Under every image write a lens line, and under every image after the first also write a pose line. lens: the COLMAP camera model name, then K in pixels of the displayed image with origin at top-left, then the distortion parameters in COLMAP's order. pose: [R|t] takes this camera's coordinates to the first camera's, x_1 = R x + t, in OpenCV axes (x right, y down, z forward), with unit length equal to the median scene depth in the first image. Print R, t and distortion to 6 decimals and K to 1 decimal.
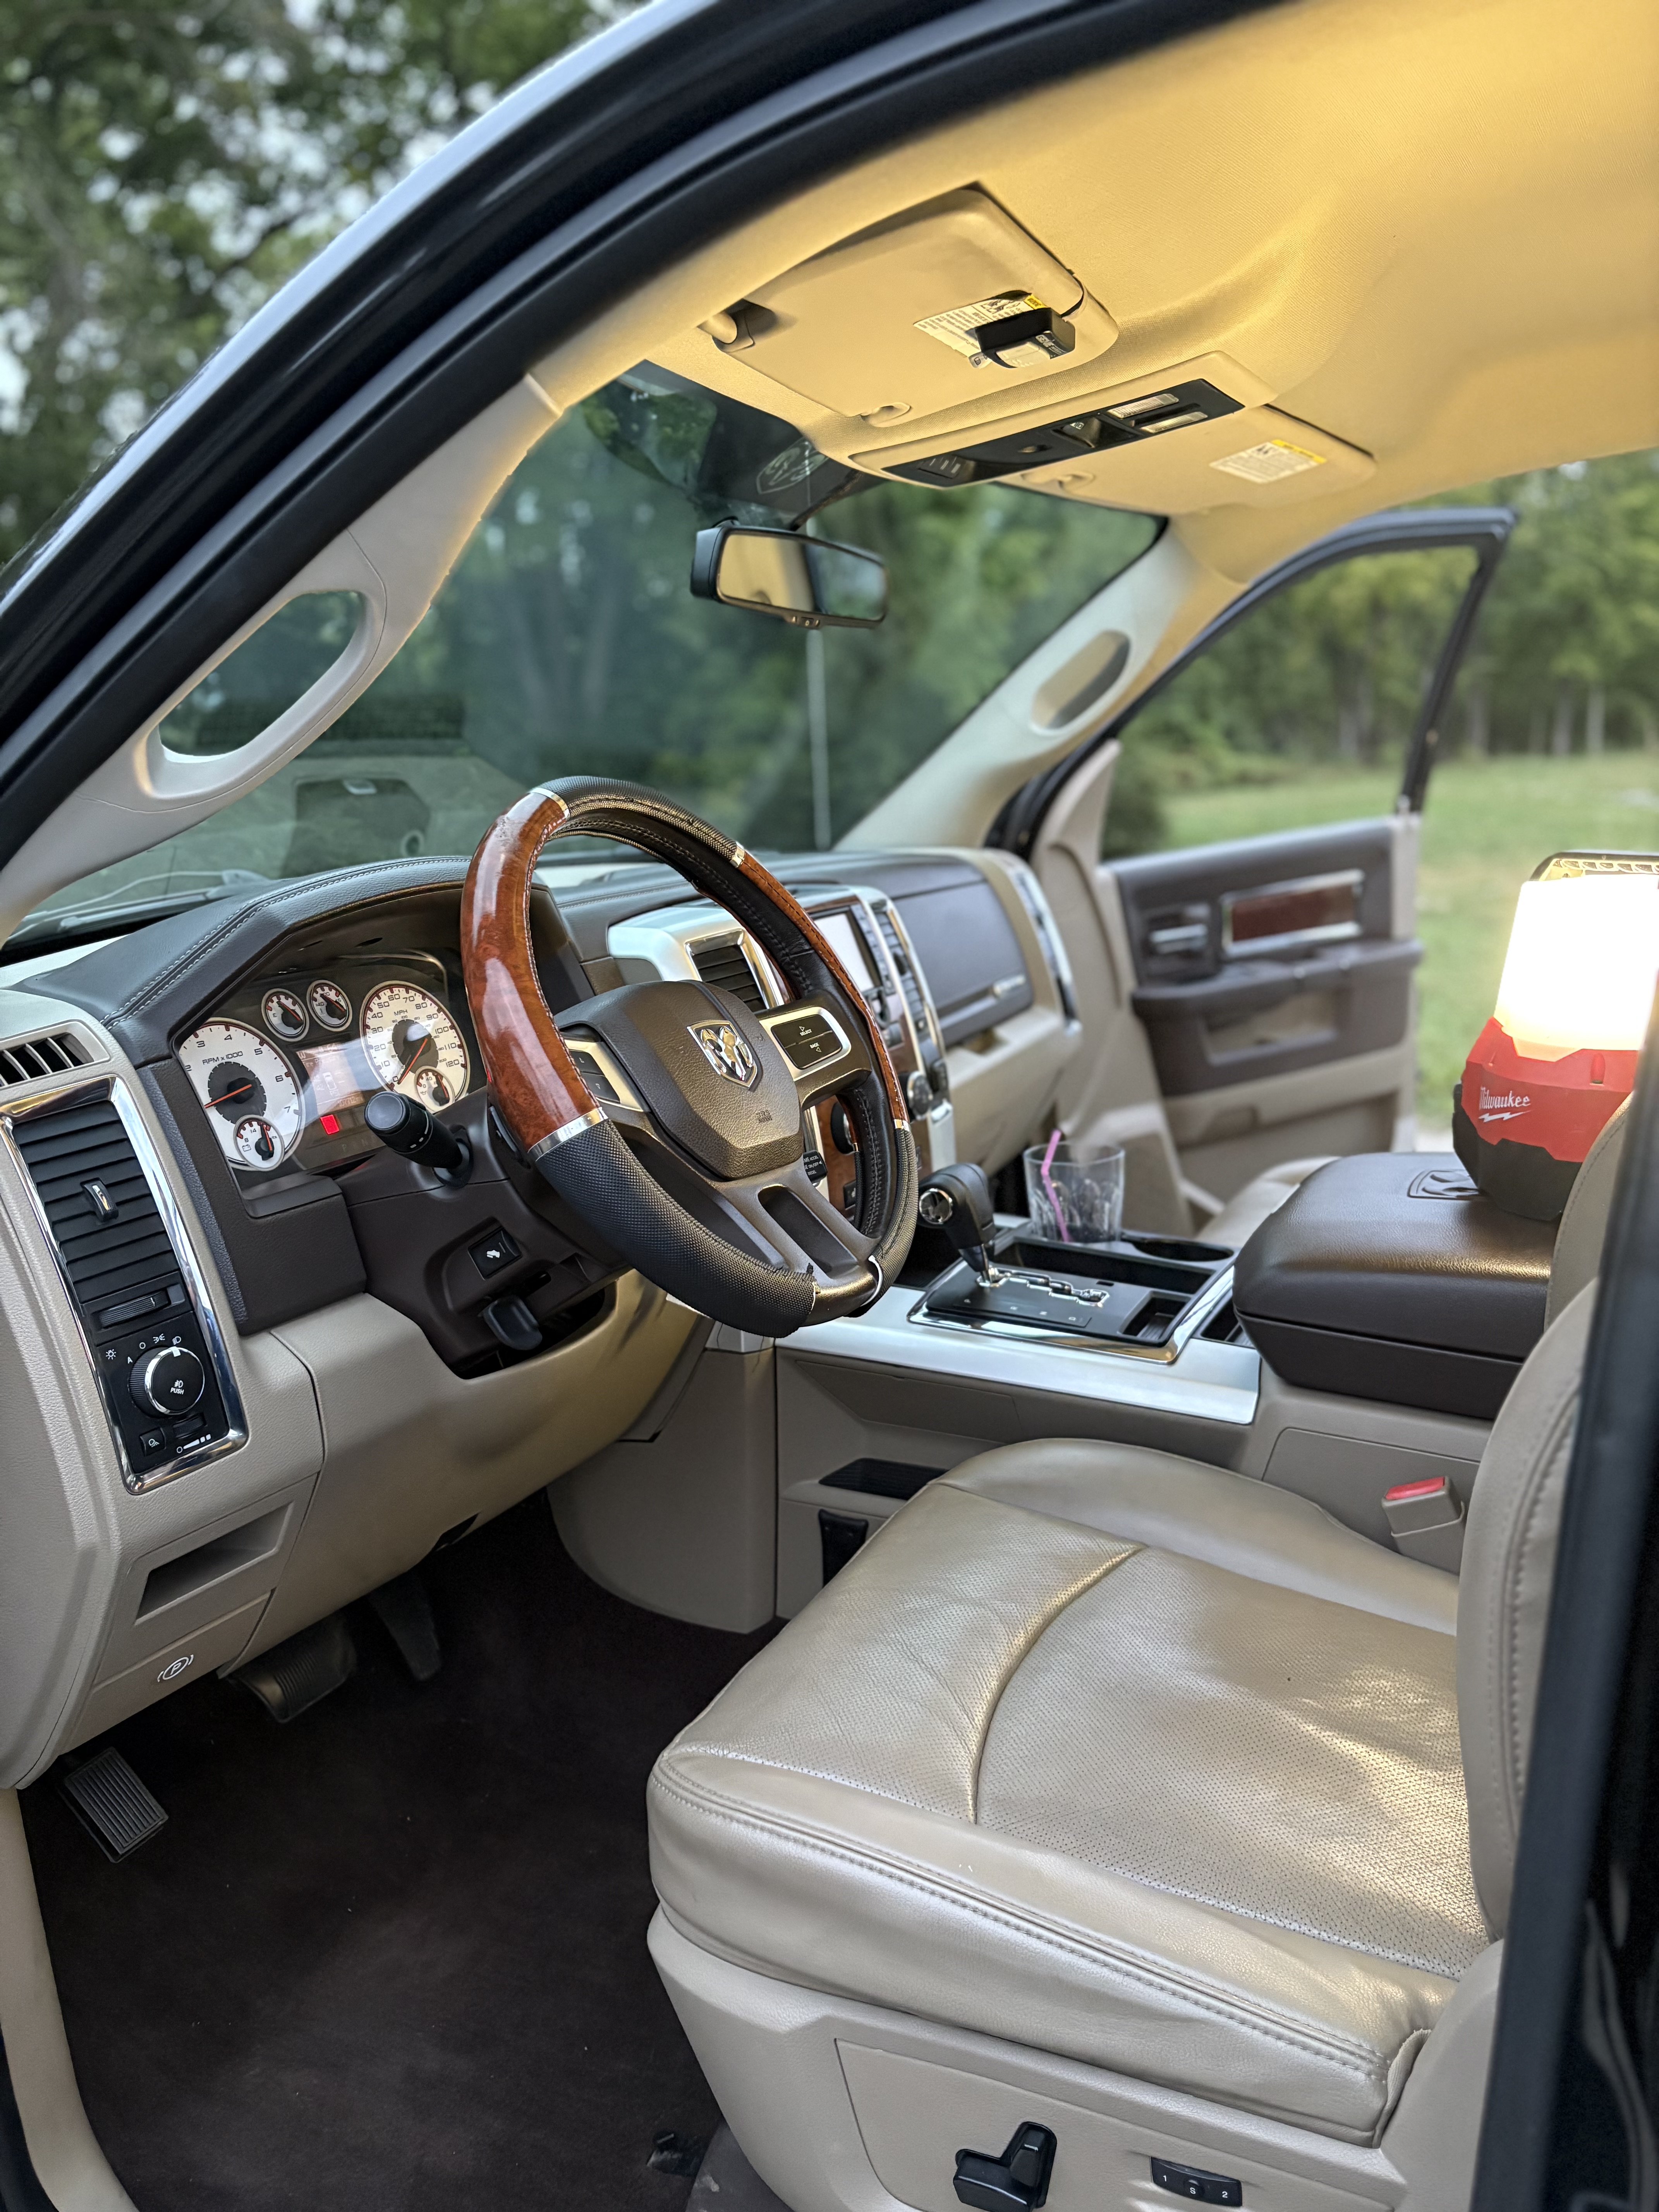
lens RADIAL K [[1659.1, 0, 821.5], [0, 1659.1, 1108.1], [0, 0, 1]] dist [-0.001492, -0.025955]
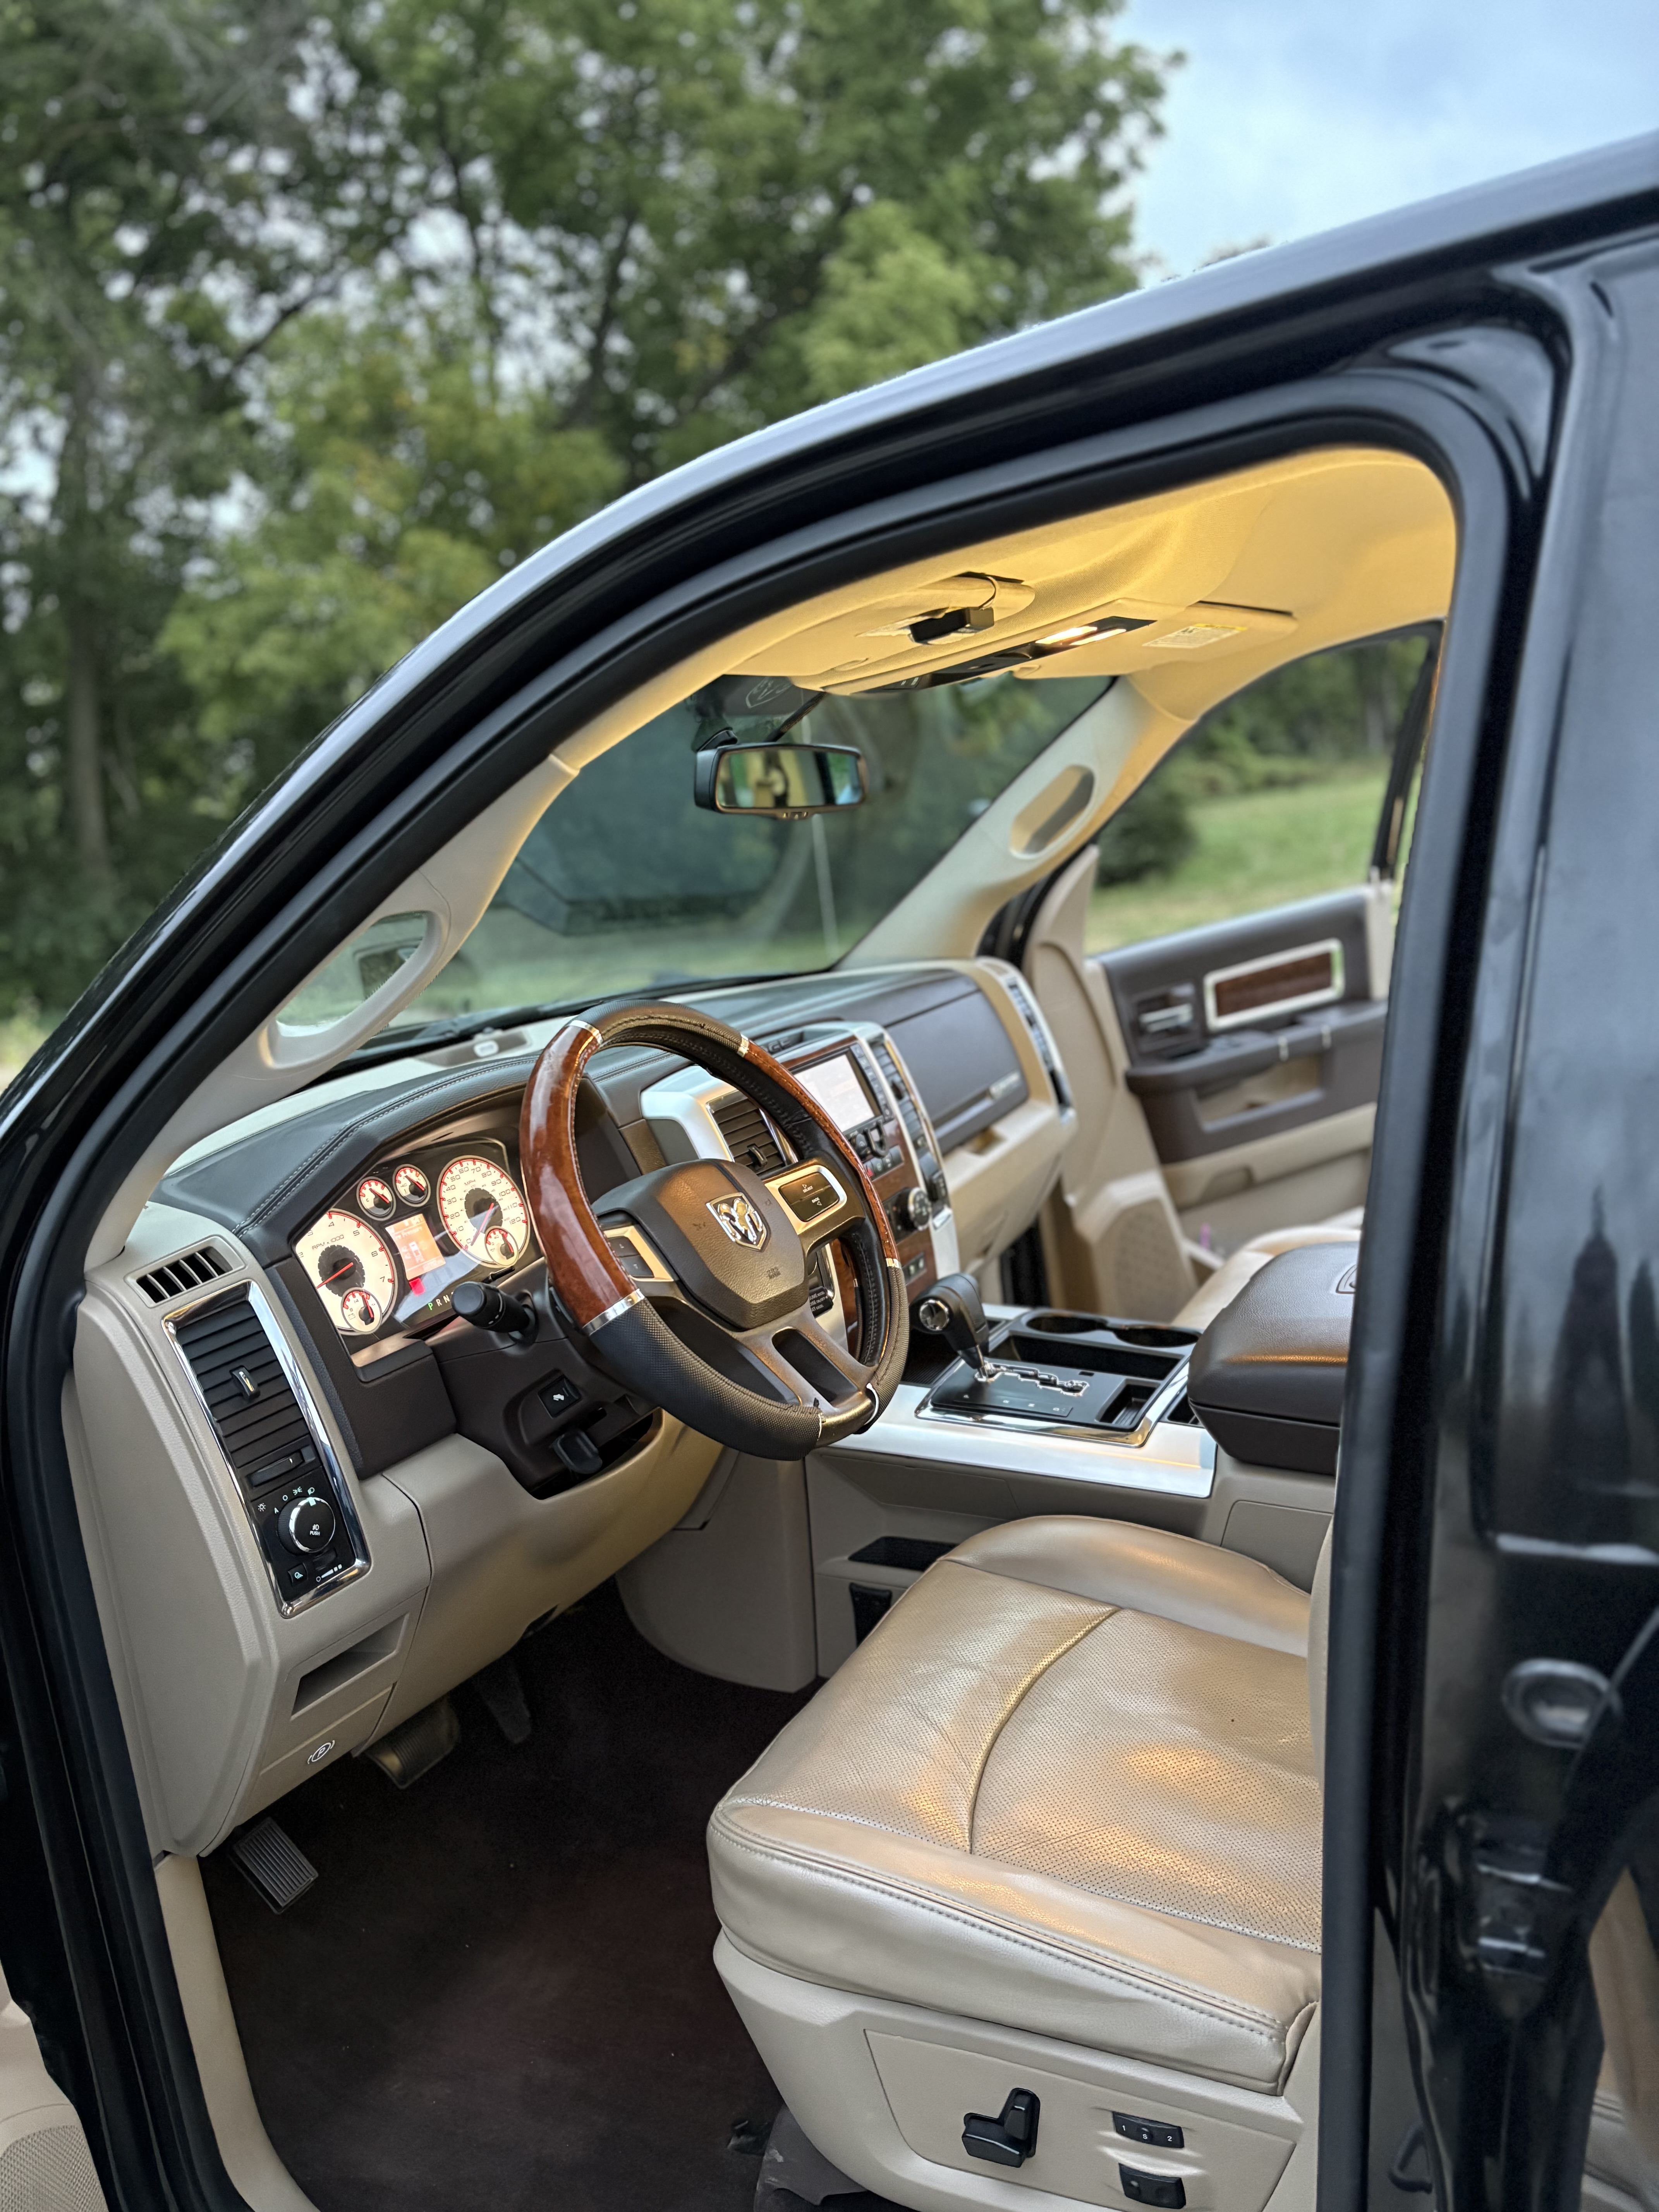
lens RADIAL K [[1652.0, 0, 813.4], [0, 1652.0, 1116.8], [0, 0, 1]] dist [-0.003880, -0.015499]
pose [[0.997806, -0.057017, -0.033651, 0.035677], [0.056690, 0.998336, -0.010593, -0.082054], [0.034199, 0.008662, 0.999378, -0.179104]]
